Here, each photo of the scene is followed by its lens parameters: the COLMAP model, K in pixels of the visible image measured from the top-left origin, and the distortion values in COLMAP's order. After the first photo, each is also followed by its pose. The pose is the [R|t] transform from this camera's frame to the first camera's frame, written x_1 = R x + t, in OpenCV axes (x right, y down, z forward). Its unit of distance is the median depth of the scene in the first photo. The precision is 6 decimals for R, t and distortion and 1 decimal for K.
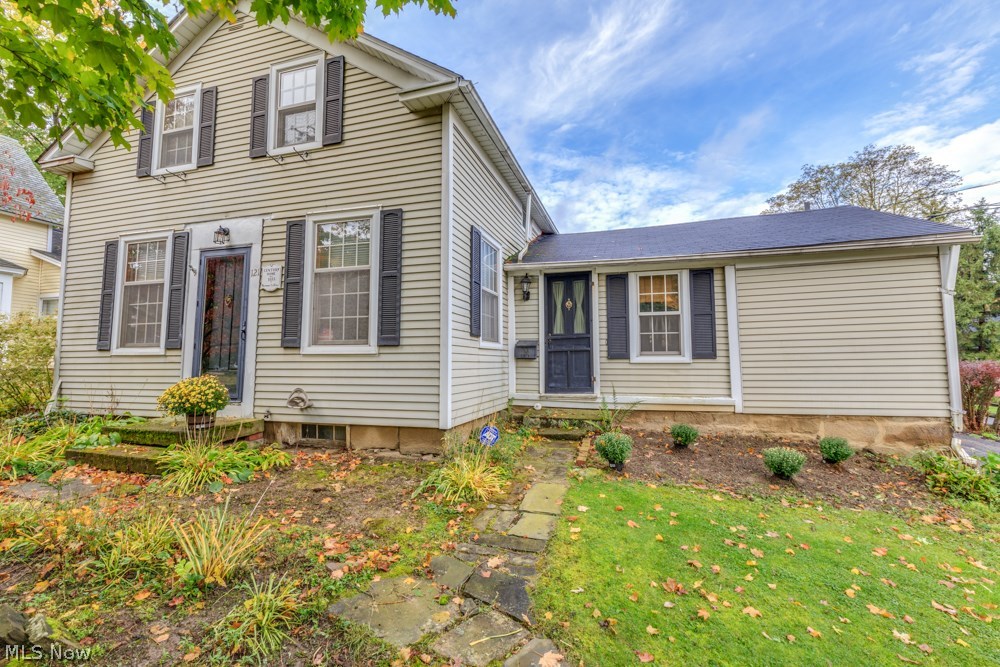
lens RADIAL K [[445.7, 0, 500.0], [0, 445.7, 333.5], [0, 0, 1]] dist [0.005512, 0.000380]
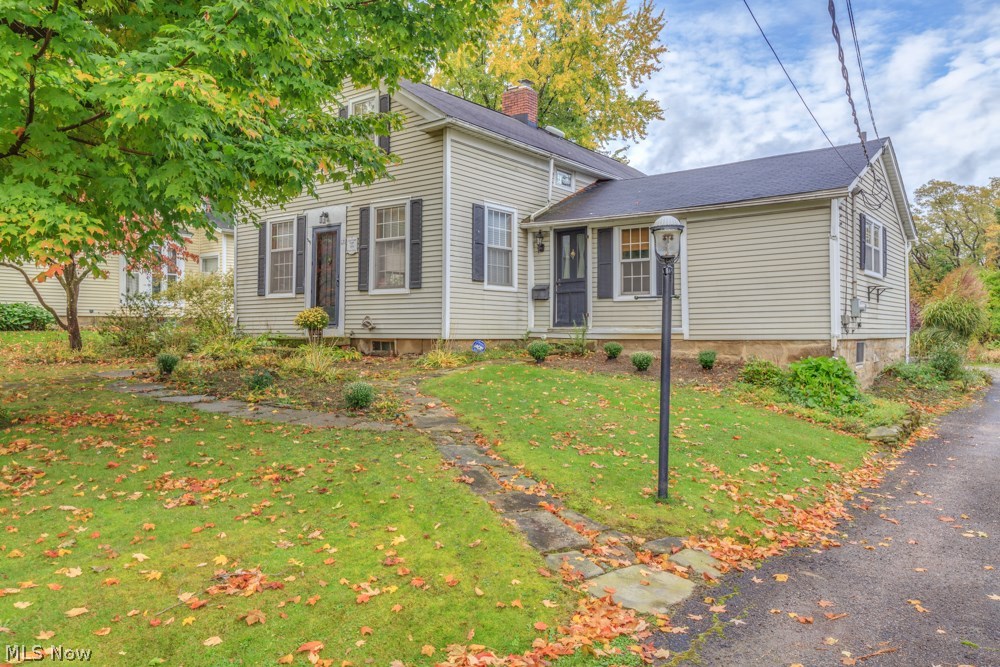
lens RADIAL K [[709.0, 0, 500.0], [0, 709.0, 333.5], [0, 0, 1]] dist [0.003816, 0.000315]
pose [[0.938607, 0.006741, -0.344921, 0.741290], [0.017118, 0.997667, 0.066080, 0.022266], [0.344562, -0.067928, 0.936303, -1.033565]]
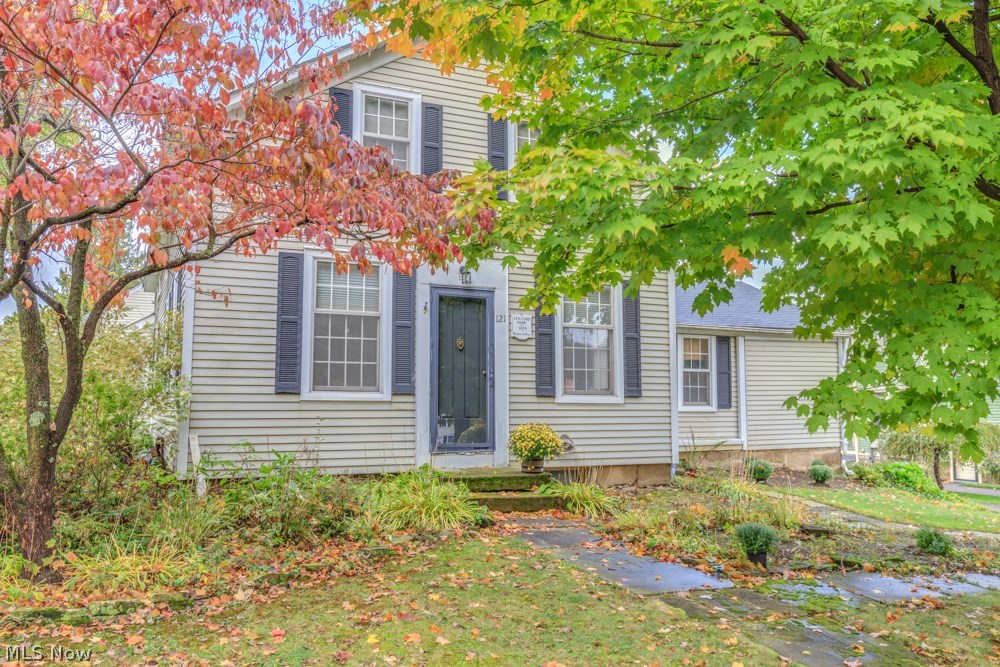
lens RADIAL K [[819.9, 0, 500.0], [0, 819.9, 333.5], [0, 0, 1]] dist [-0.005308, -0.000895]
pose [[0.750461, 0.065264, 0.657685, -1.629496], [-0.047594, 0.997865, -0.044714, -0.021728], [-0.659199, 0.002255, 0.751965, -0.335213]]
